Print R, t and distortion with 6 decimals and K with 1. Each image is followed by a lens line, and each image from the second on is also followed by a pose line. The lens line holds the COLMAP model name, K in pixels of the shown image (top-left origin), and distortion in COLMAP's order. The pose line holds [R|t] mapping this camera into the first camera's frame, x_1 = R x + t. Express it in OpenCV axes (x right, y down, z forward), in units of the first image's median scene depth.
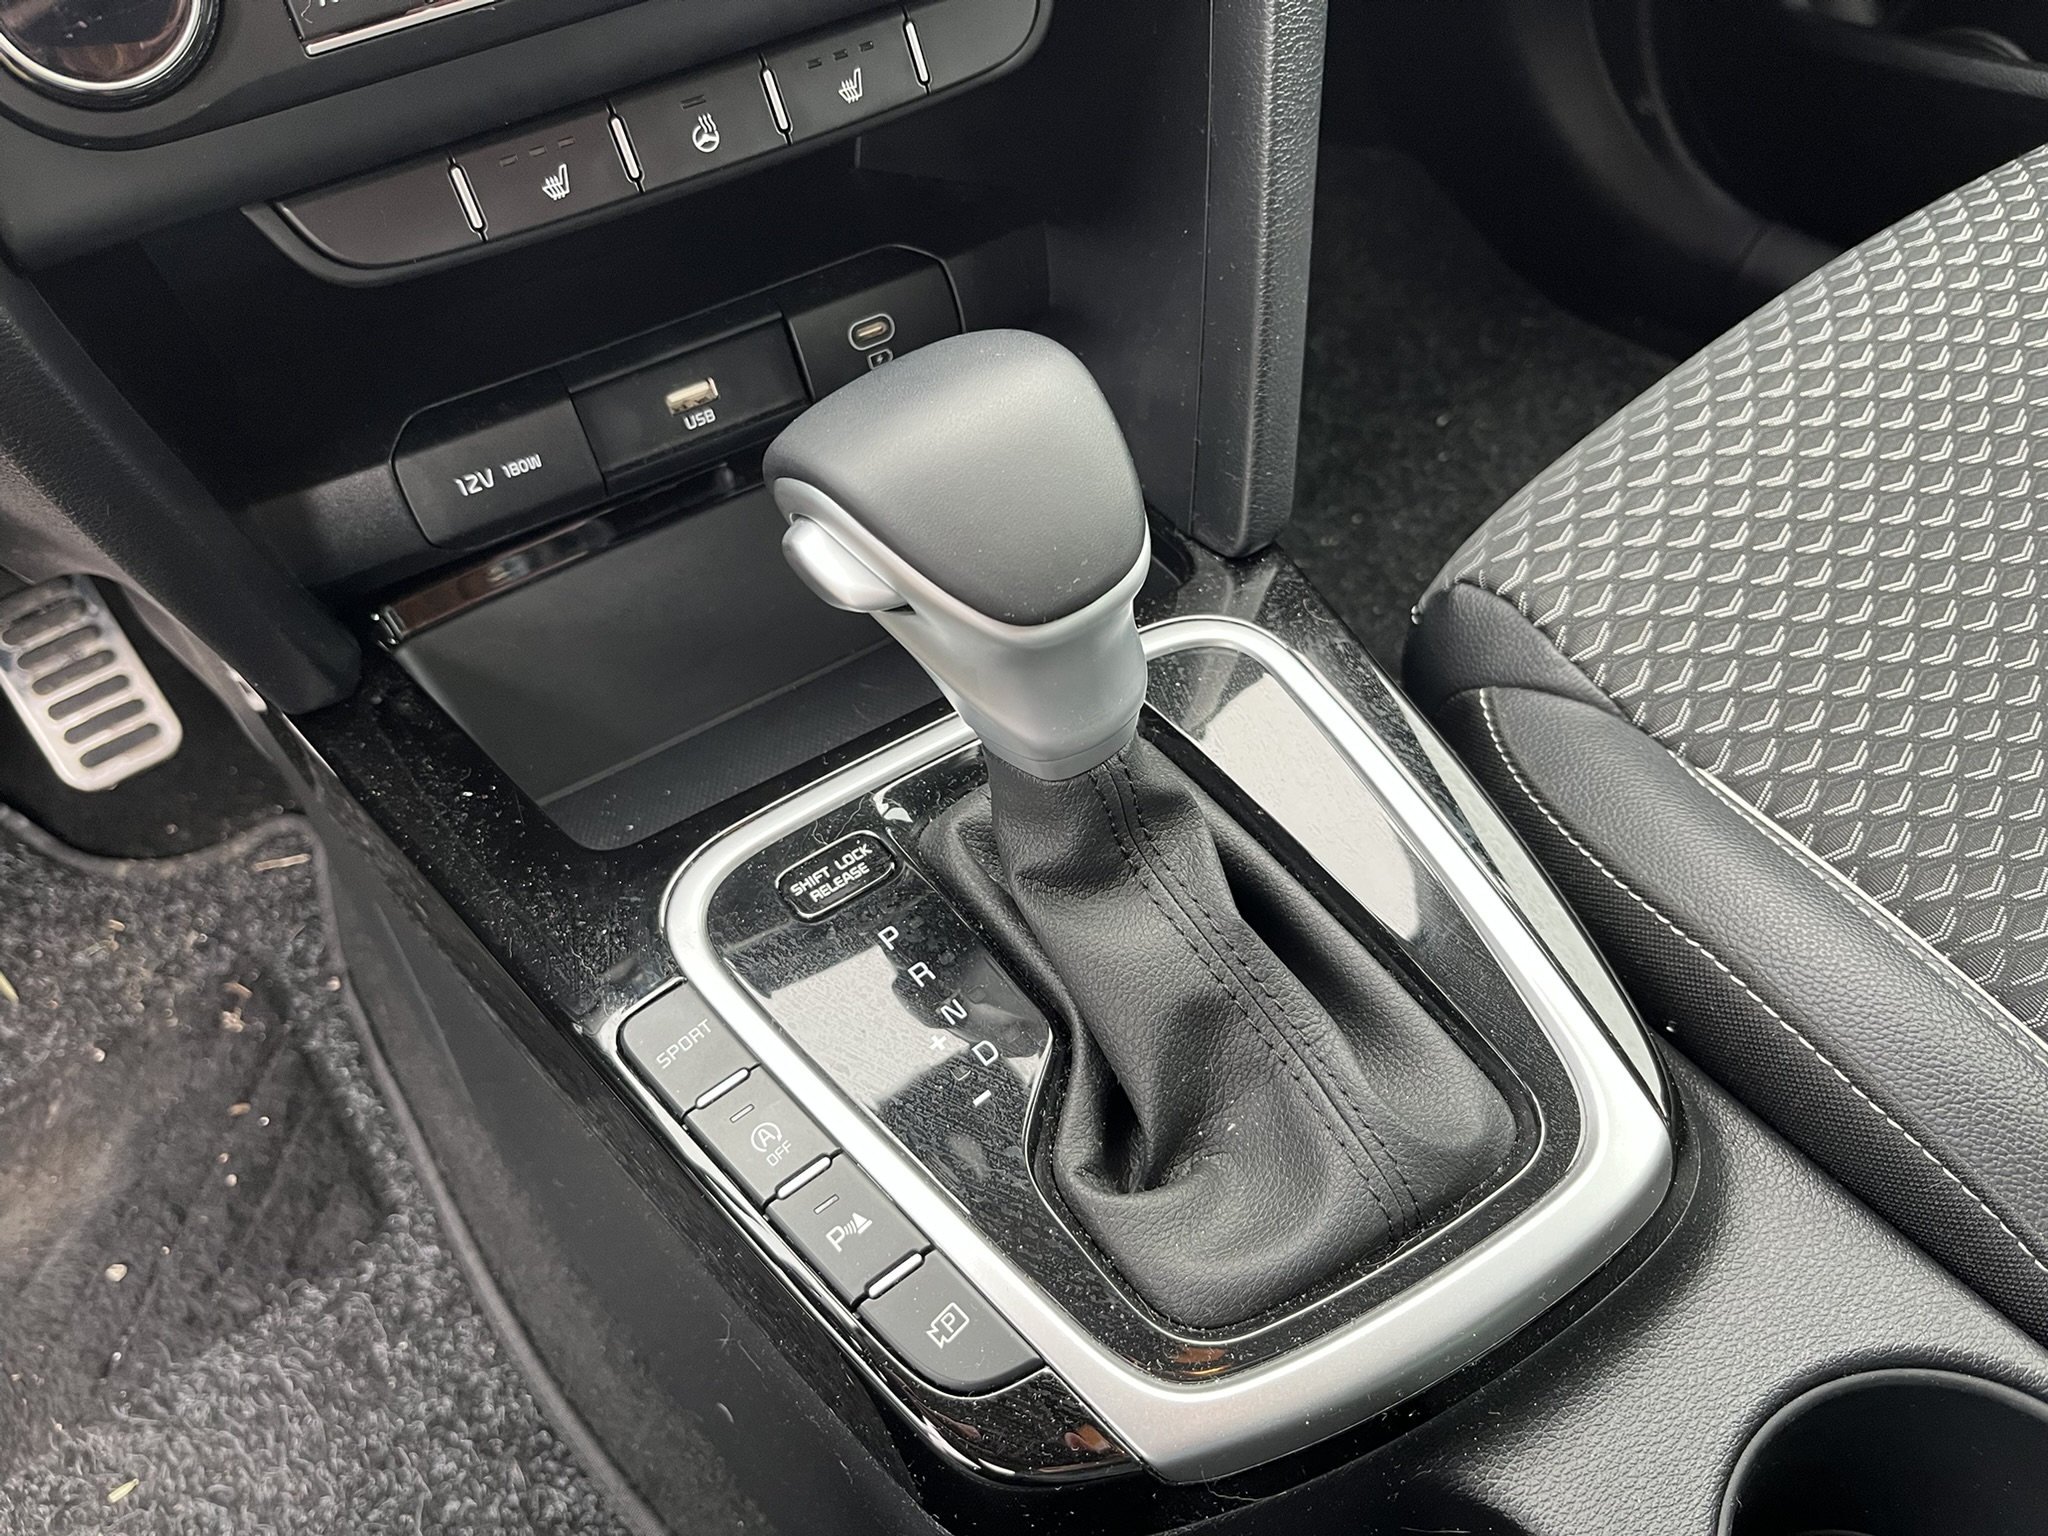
lens RADIAL K [[1589.3, 0, 1022.6], [0, 1589.3, 784.6], [0, 0, 1]] dist [0.004880, -0.003321]
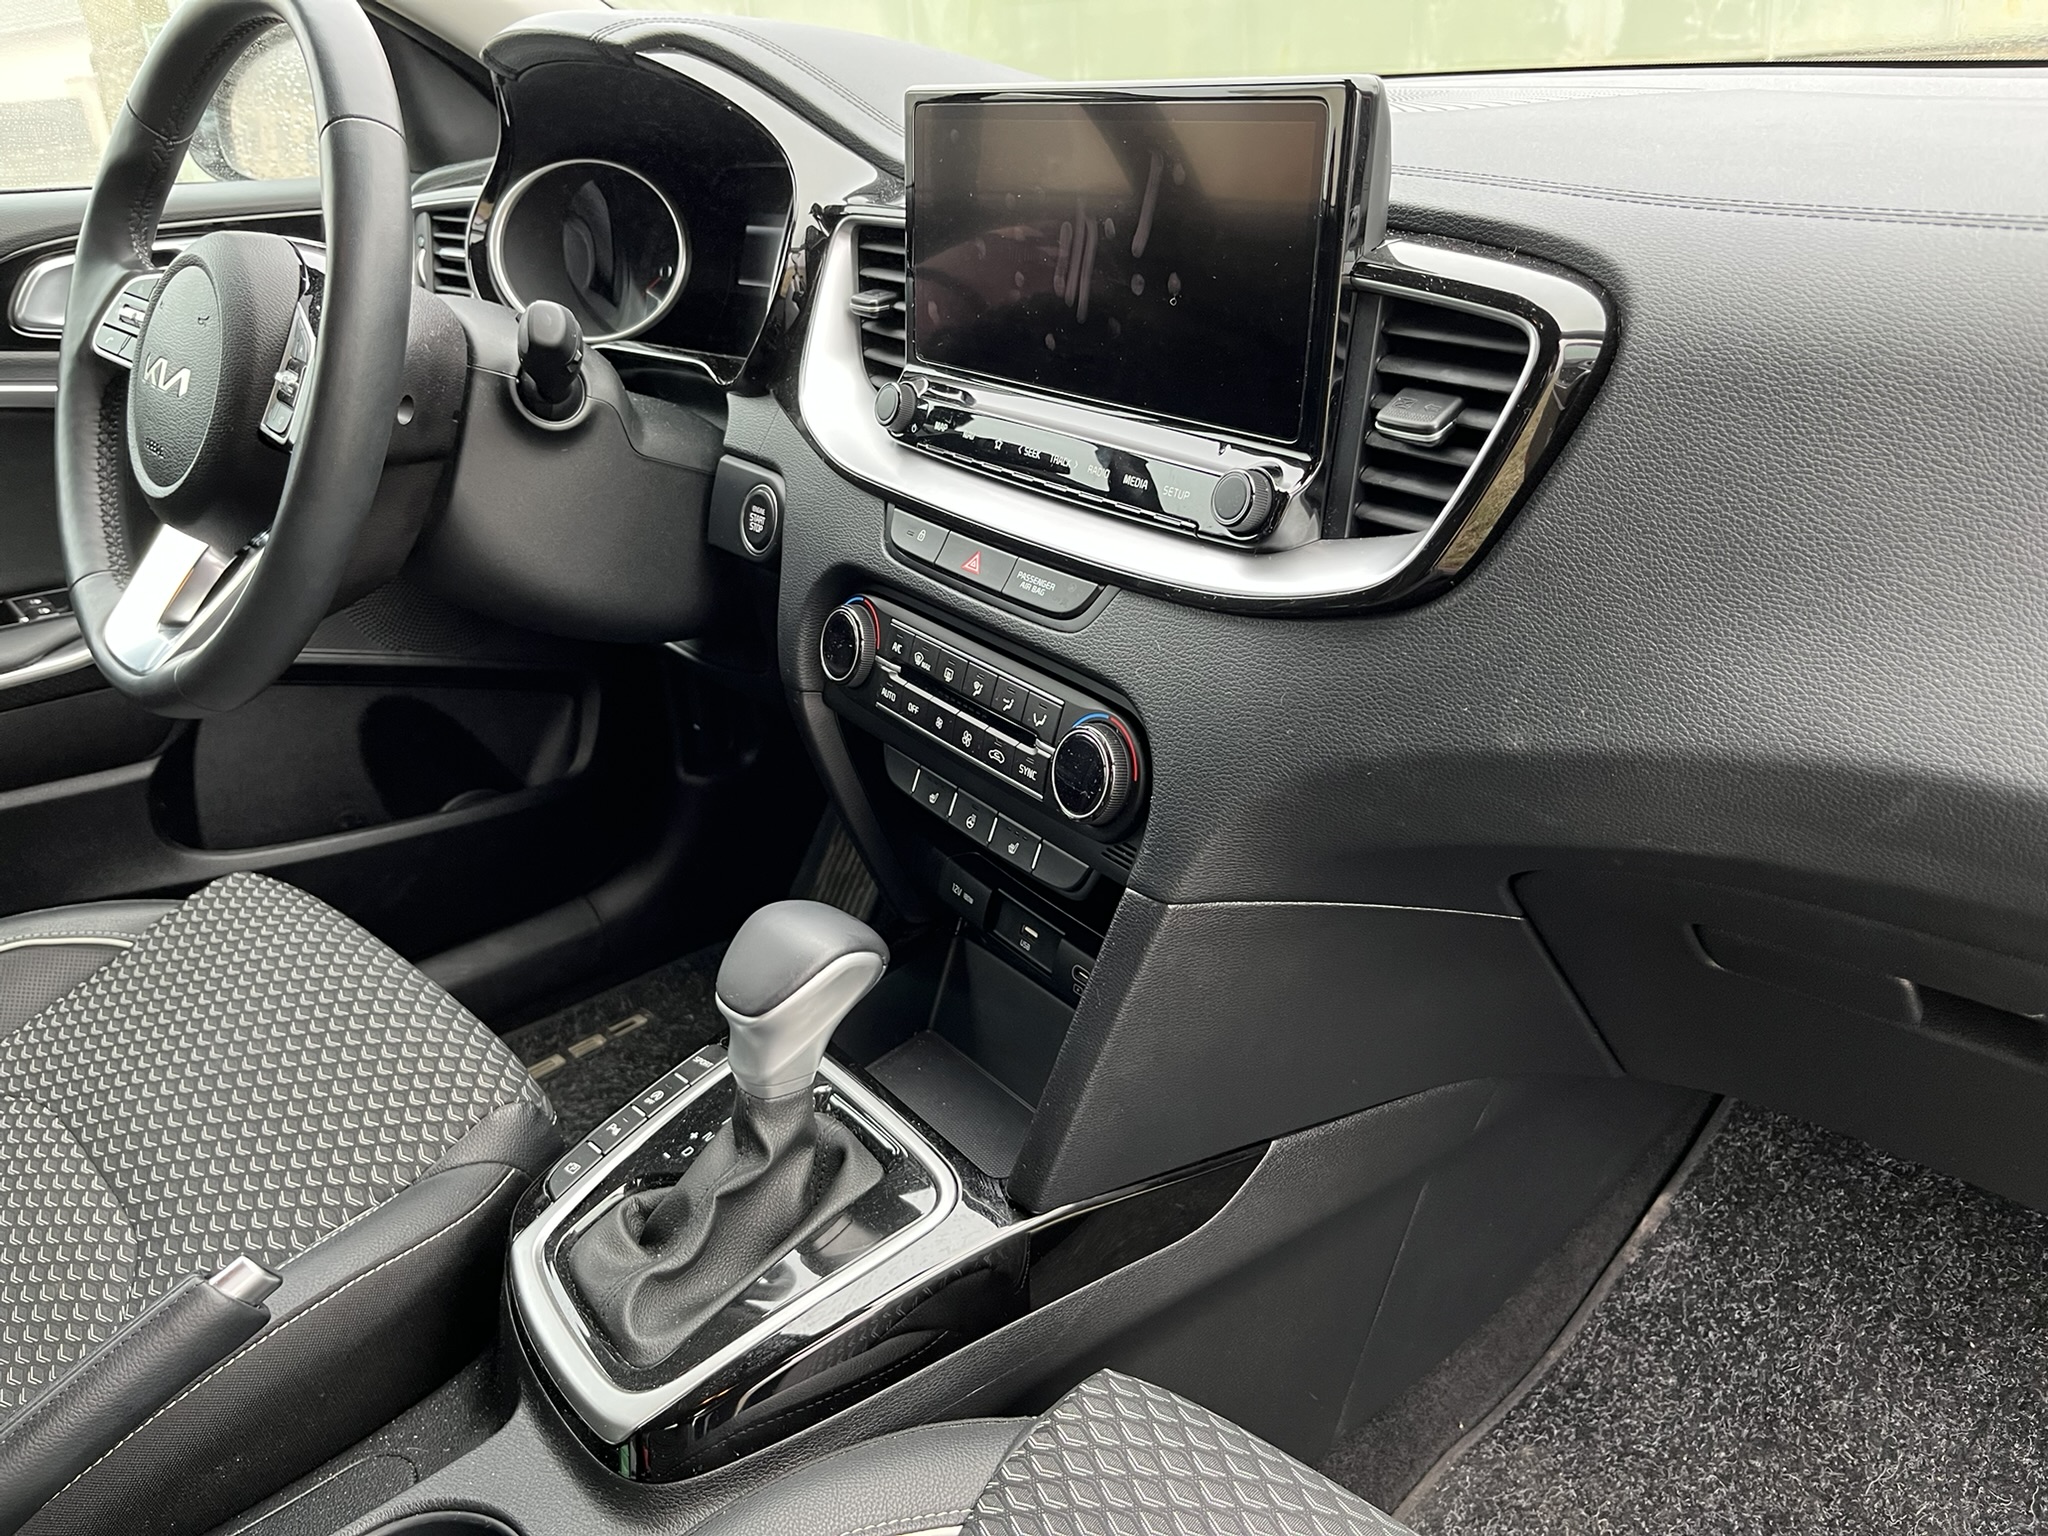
lens RADIAL K [[1573.6, 0, 1007.5], [0, 1573.6, 793.4], [0, 0, 1]] dist [0.068919, -0.113770]
pose [[0.112804, 0.514148, -0.850251, 1.378940], [-0.706408, 0.643275, 0.295269, -0.935974], [0.698758, 0.567317, 0.435763, 0.052749]]
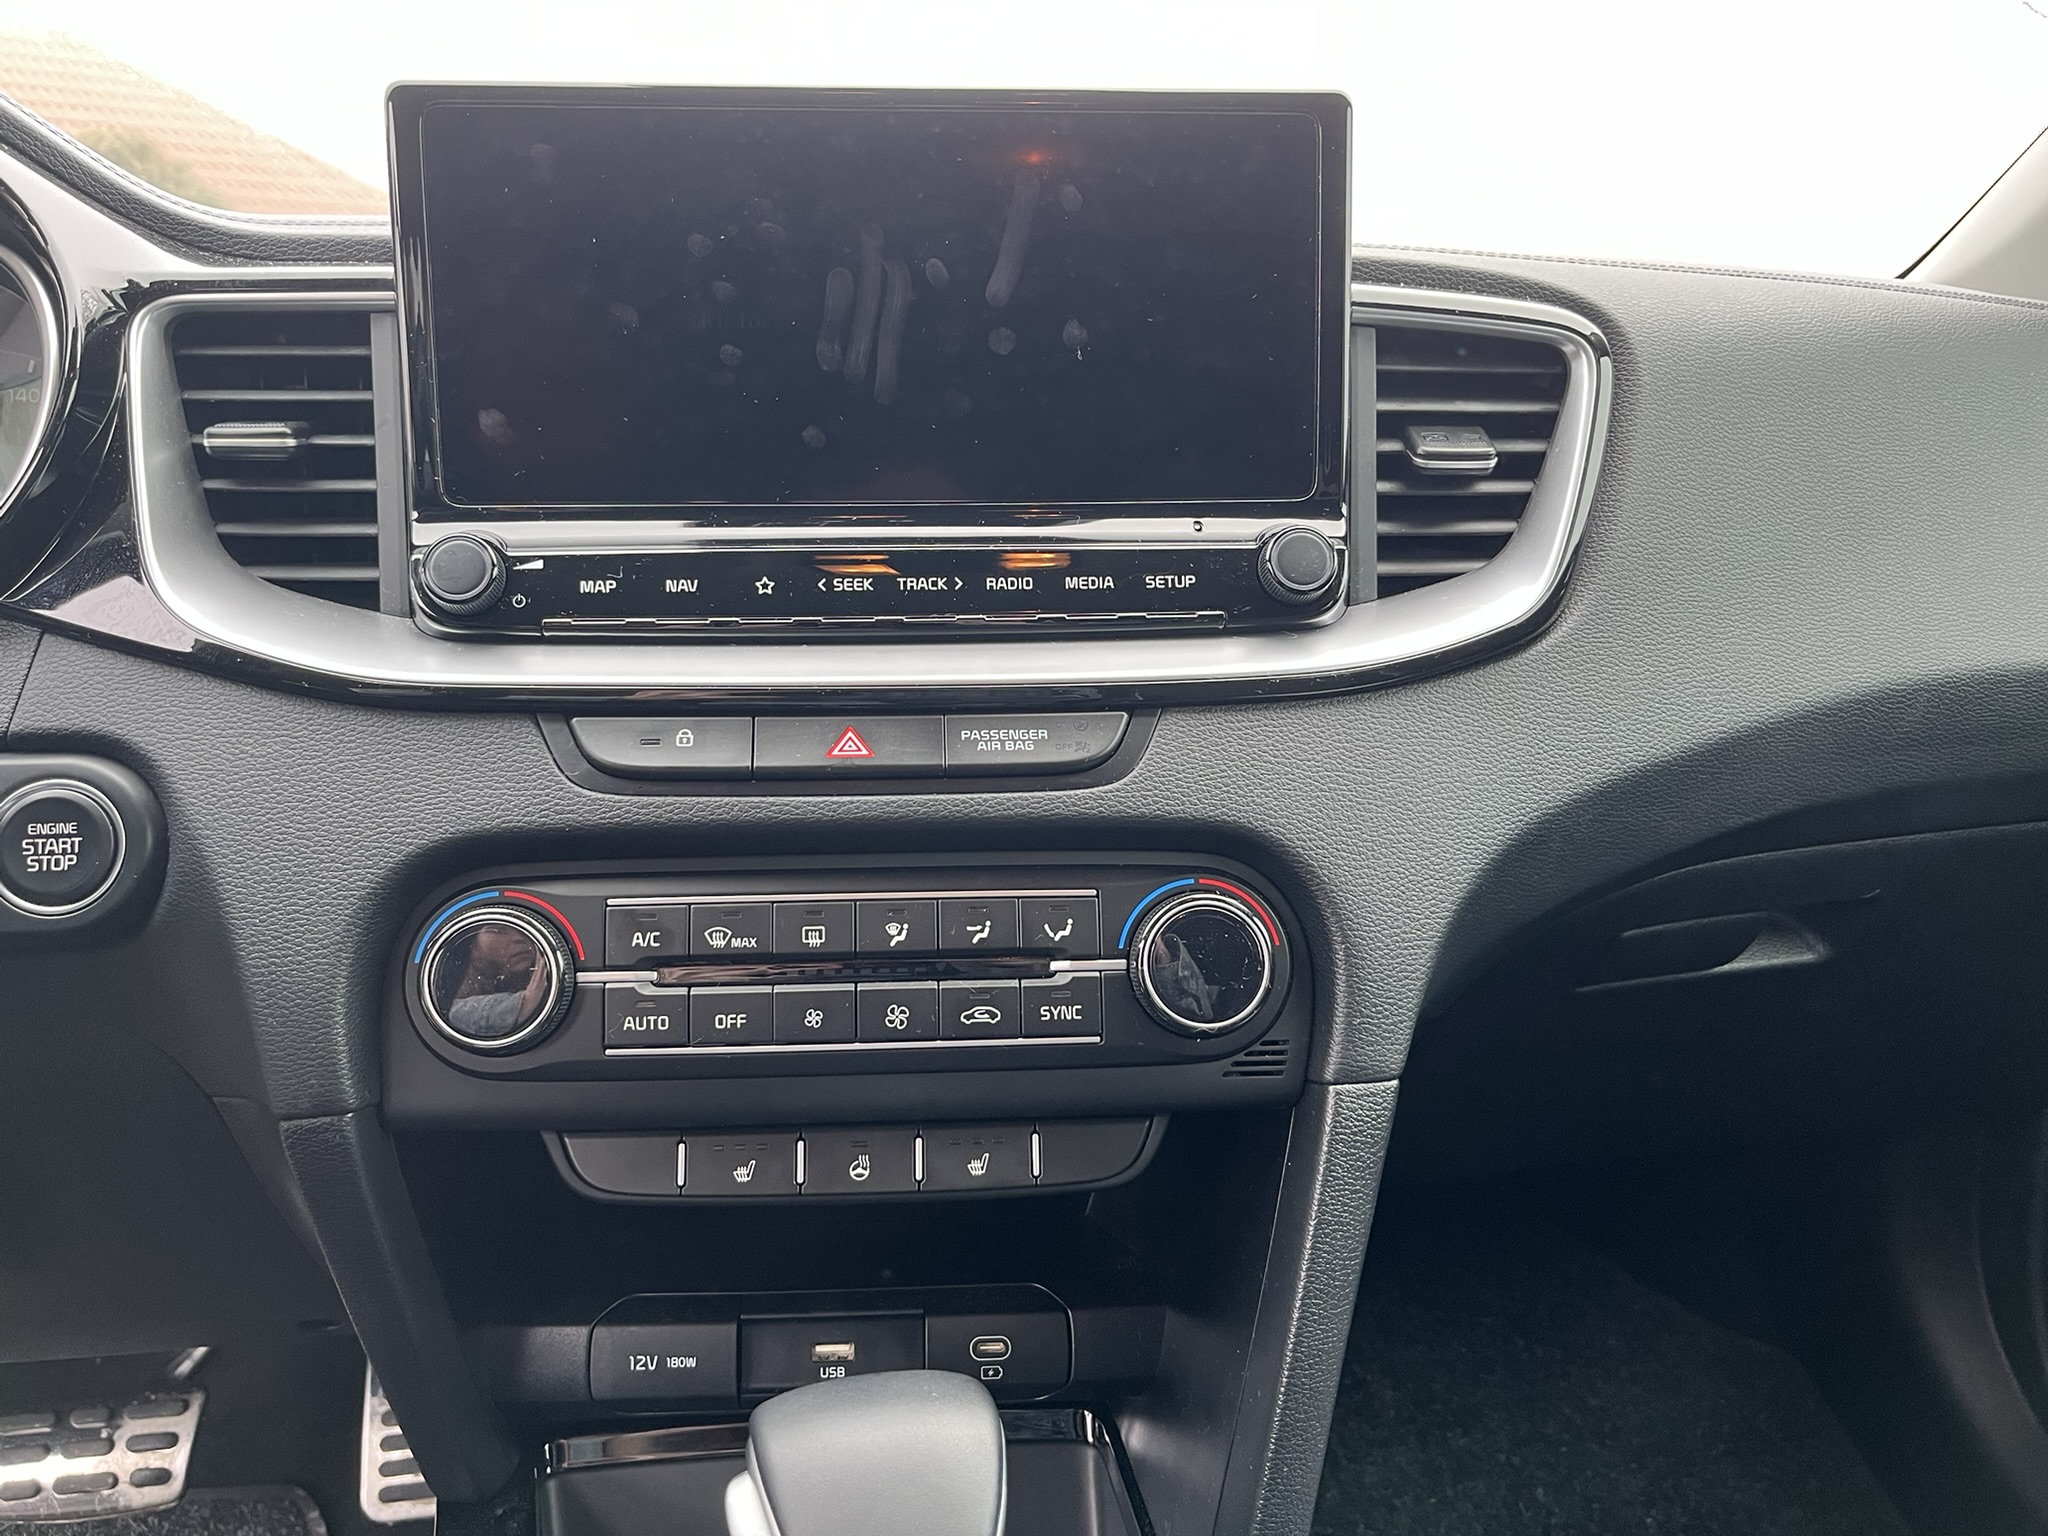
lens RADIAL K [[1559.1, 0, 1017.7], [0, 1559.1, 791.6], [0, 0, 1]] dist [0.030099, -0.030258]
pose [[0.903246, 0.182338, -0.388458, 0.323487], [-0.370428, 0.788288, -0.491310, -0.046008], [0.216633, 0.587669, 0.779561, -0.173719]]
